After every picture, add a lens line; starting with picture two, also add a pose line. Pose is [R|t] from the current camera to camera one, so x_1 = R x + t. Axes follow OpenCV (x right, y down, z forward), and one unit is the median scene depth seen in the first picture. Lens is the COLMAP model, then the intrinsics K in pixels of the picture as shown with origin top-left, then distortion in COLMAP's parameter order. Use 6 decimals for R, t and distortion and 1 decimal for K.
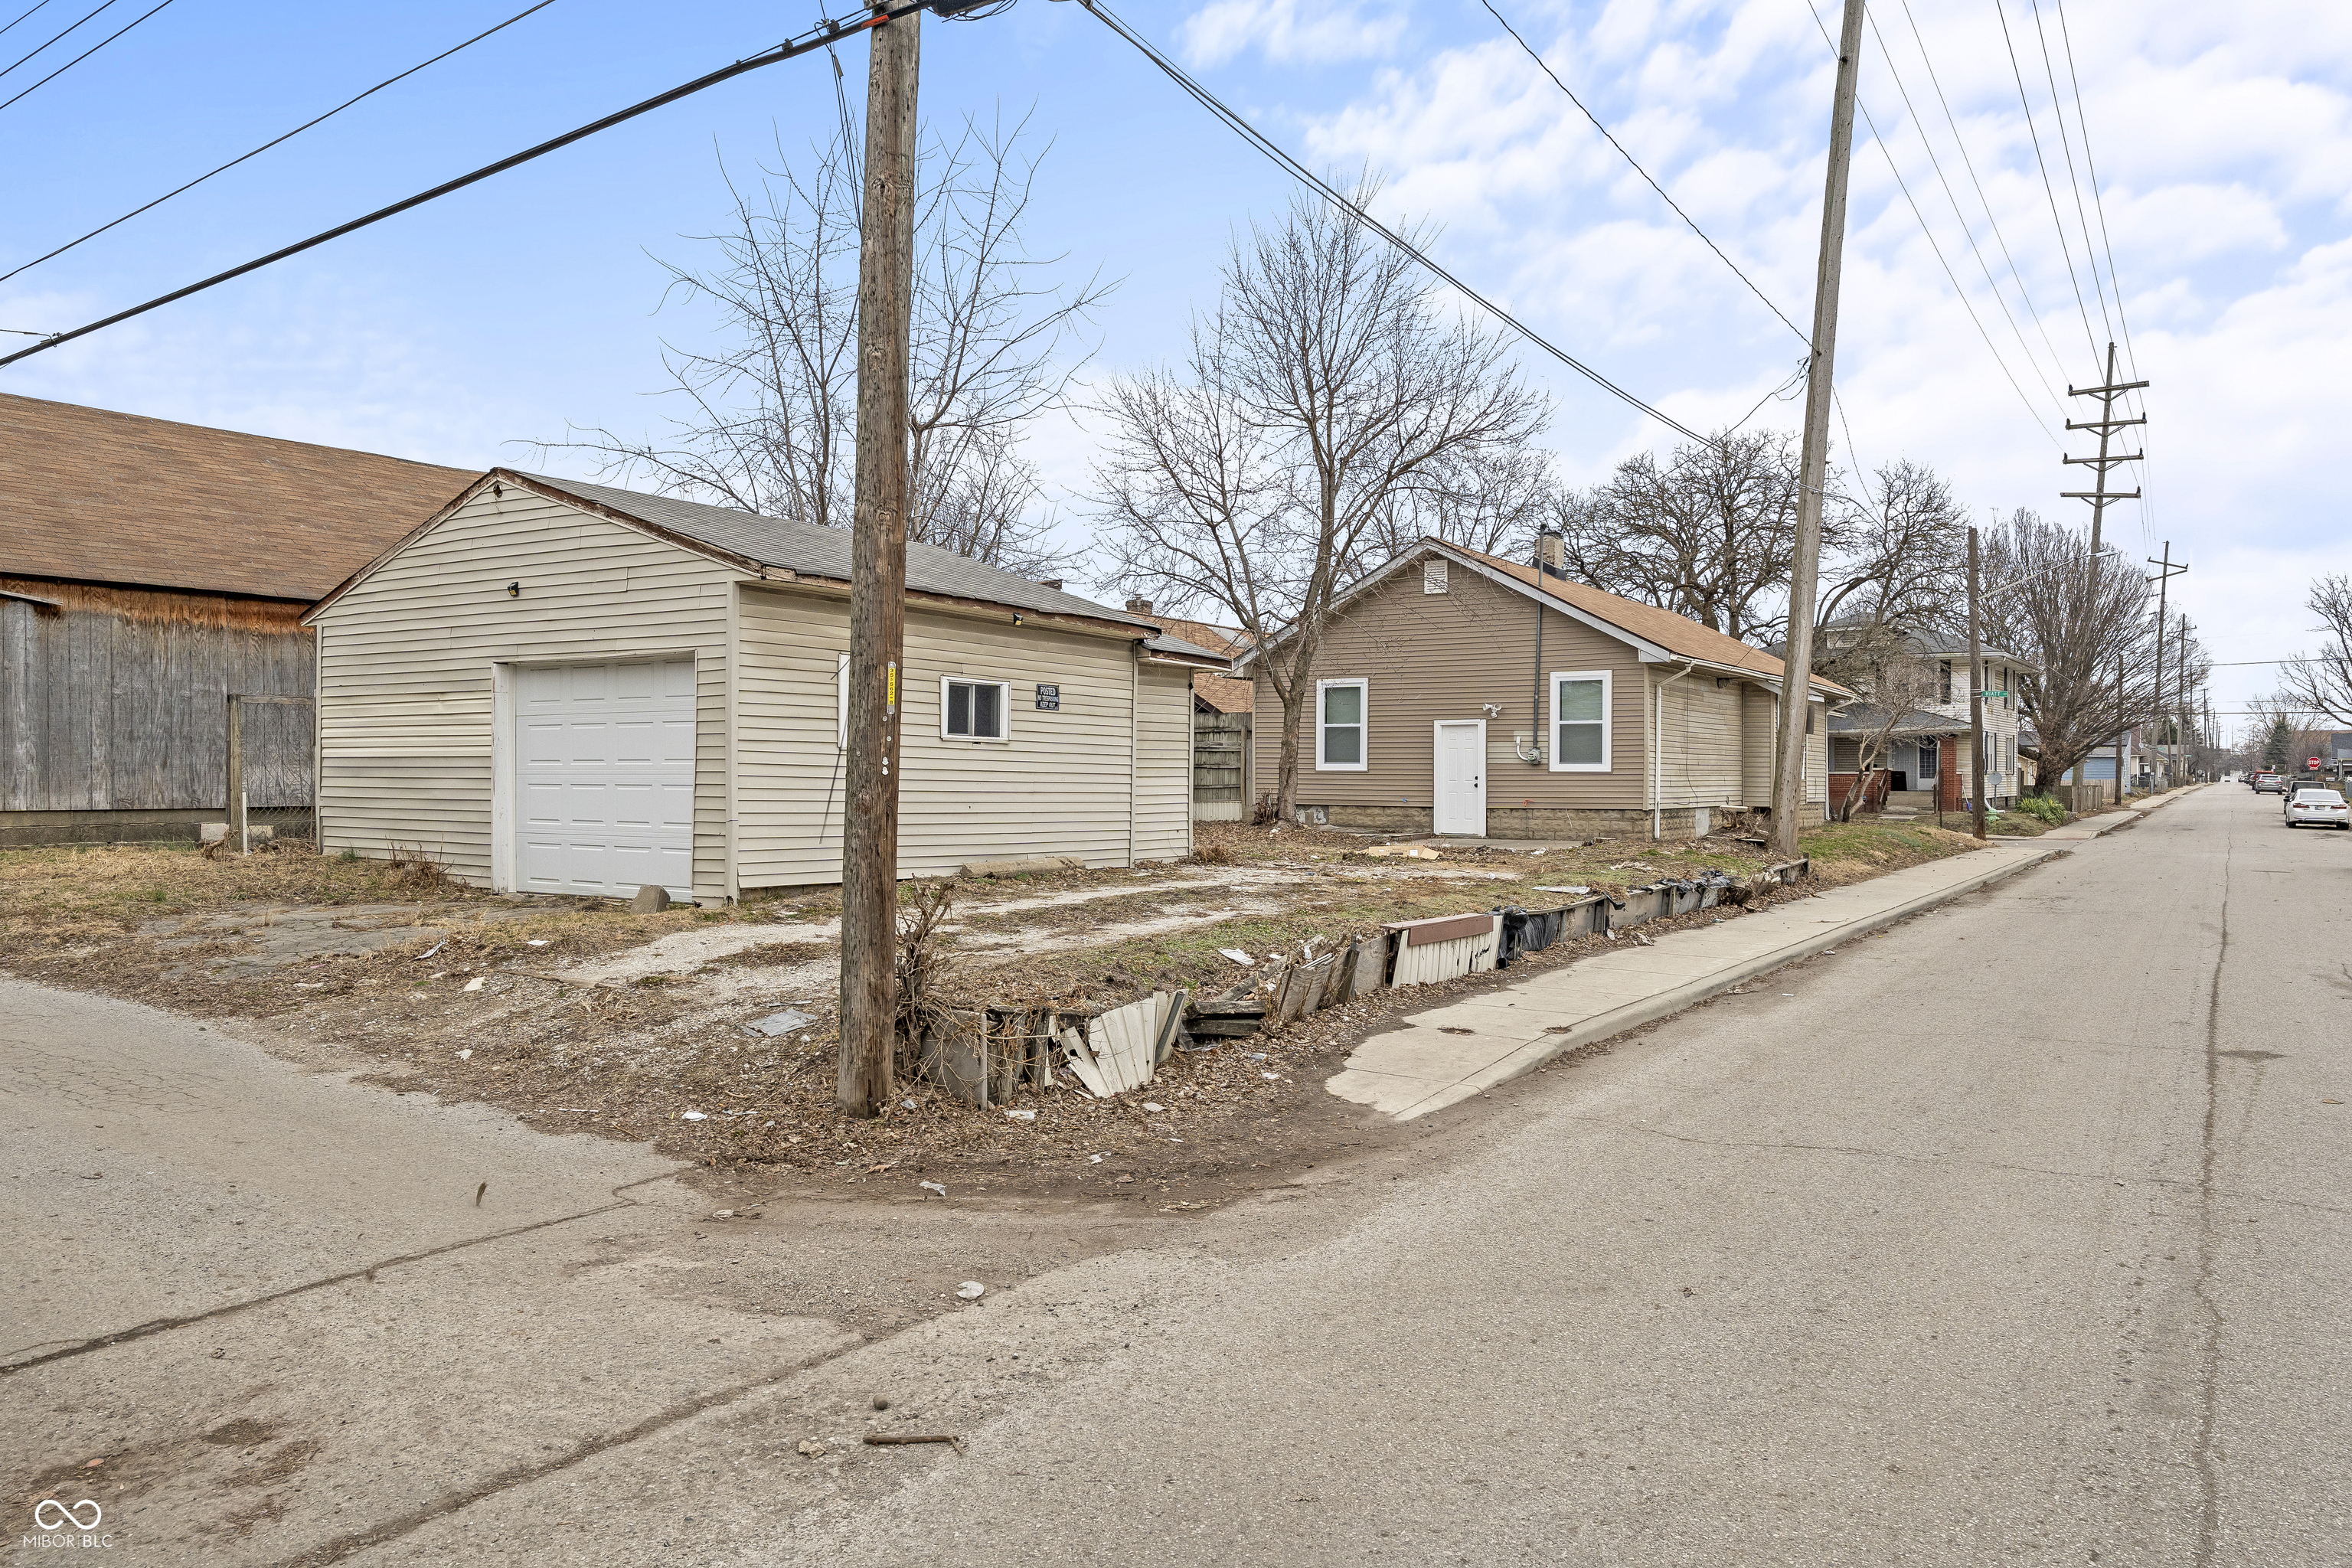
lens RADIAL K [[1516.0, 0, 1175.0], [0, 1516.0, 780.7], [0, 0, 1]] dist [0.003111, 0.000154]
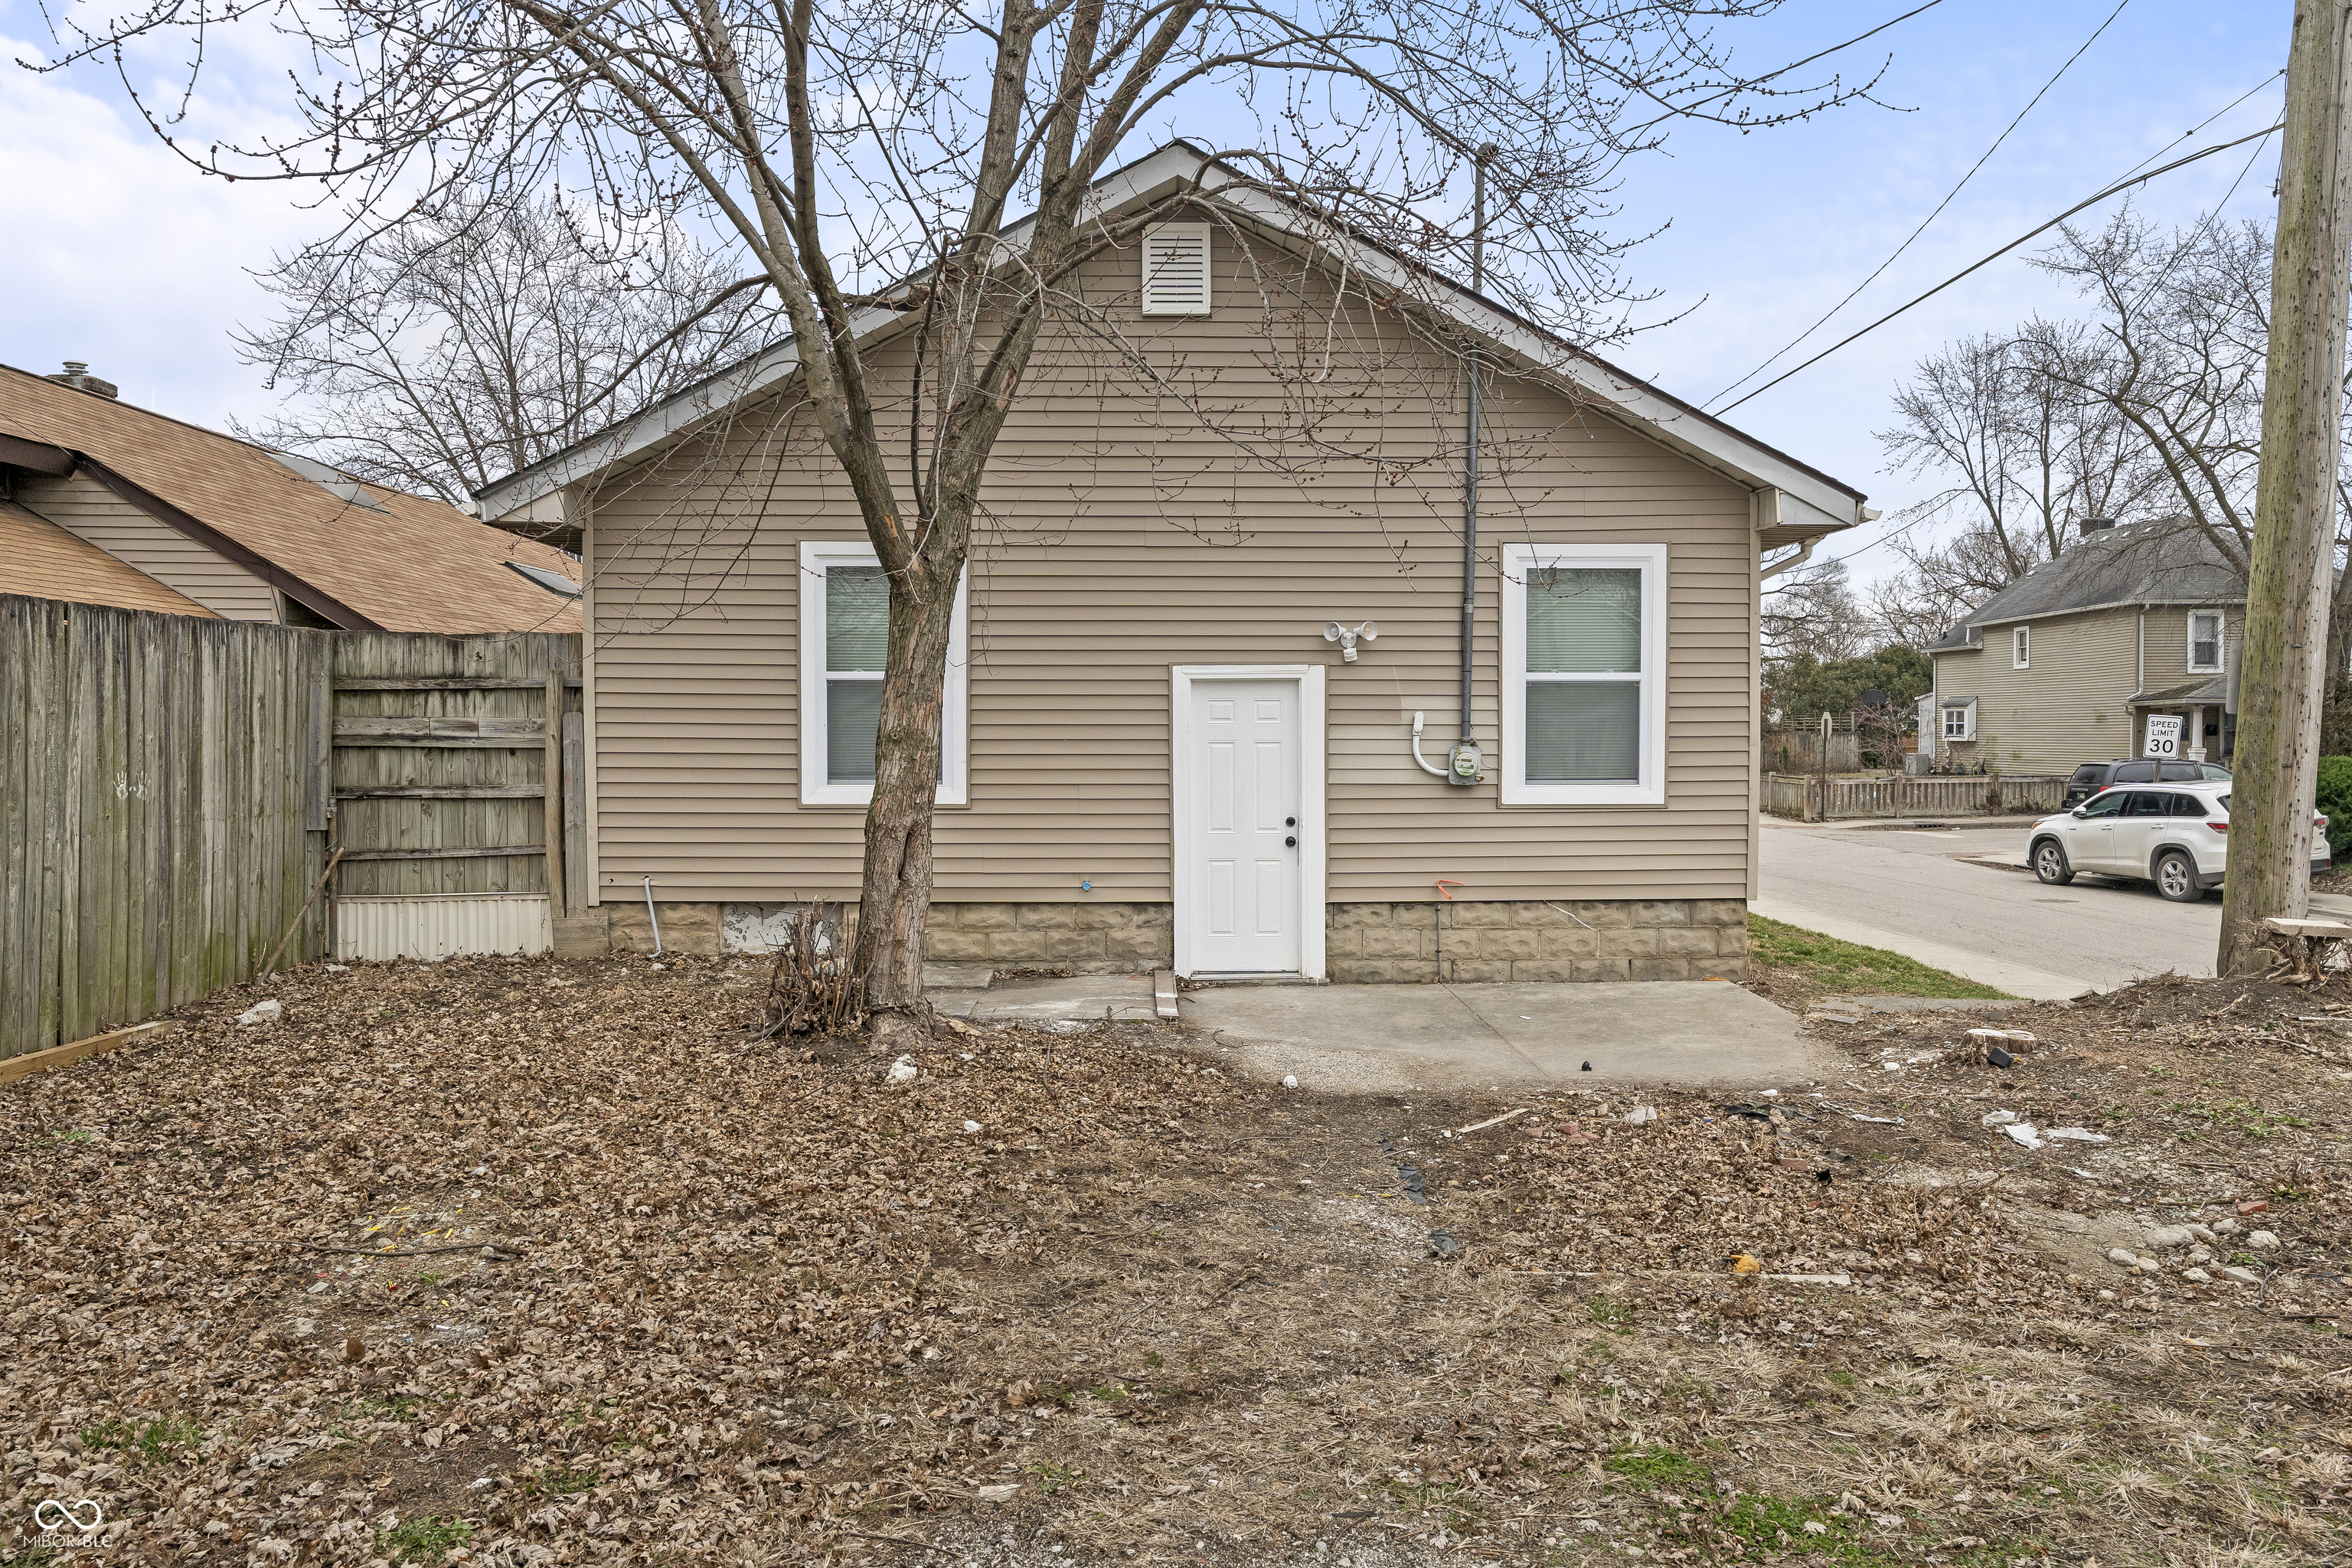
lens RADIAL K [[1516.0, 0, 1183.8], [0, 1516.0, 778.3], [0, 0, 1]] dist [0.003111, 0.000154]
pose [[0.823087, -0.011583, 0.567798, -0.035510], [0.007888, 0.999929, 0.008963, -0.016570], [-0.567861, -0.002898, 0.823119, 0.727146]]
